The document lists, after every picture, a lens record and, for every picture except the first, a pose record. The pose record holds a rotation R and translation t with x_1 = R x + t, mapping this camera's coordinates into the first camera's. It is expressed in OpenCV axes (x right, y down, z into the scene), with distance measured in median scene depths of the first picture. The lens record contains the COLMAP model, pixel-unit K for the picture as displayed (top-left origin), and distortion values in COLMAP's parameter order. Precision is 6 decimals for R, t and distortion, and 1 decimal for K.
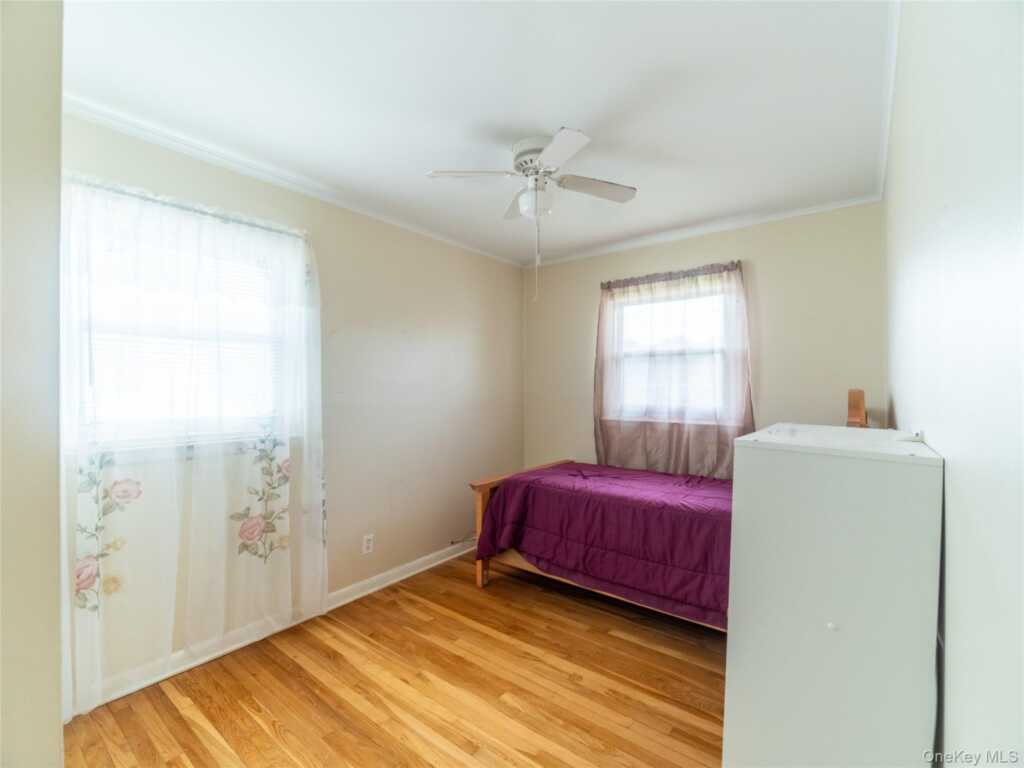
lens RADIAL K [[456.5, 0, 512.8], [0, 456.5, 385.7], [0, 0, 1]] dist [0.001518, -0.000767]
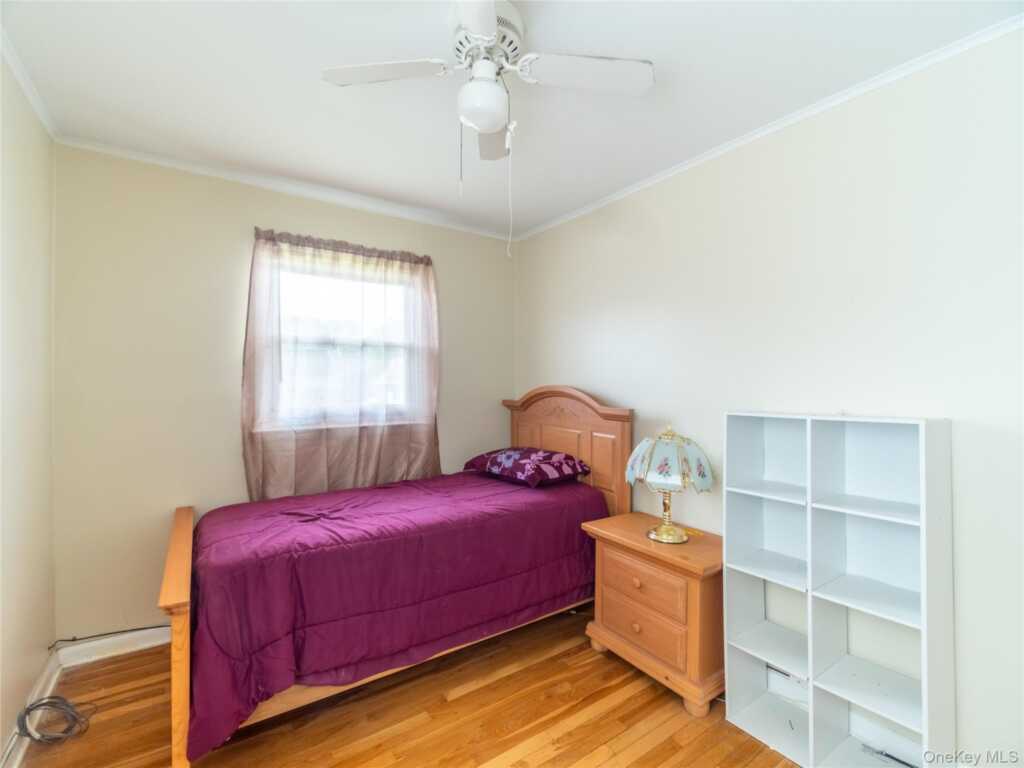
lens RADIAL K [[456.5, 0, 512.2], [0, 456.5, 385.2], [0, 0, 1]] dist [0.001518, -0.000767]
pose [[0.307020, -0.005346, 0.951688, -0.367792], [-0.002181, 0.999978, 0.006321, -0.000738], [-0.951701, -0.004016, 0.307001, 0.491565]]
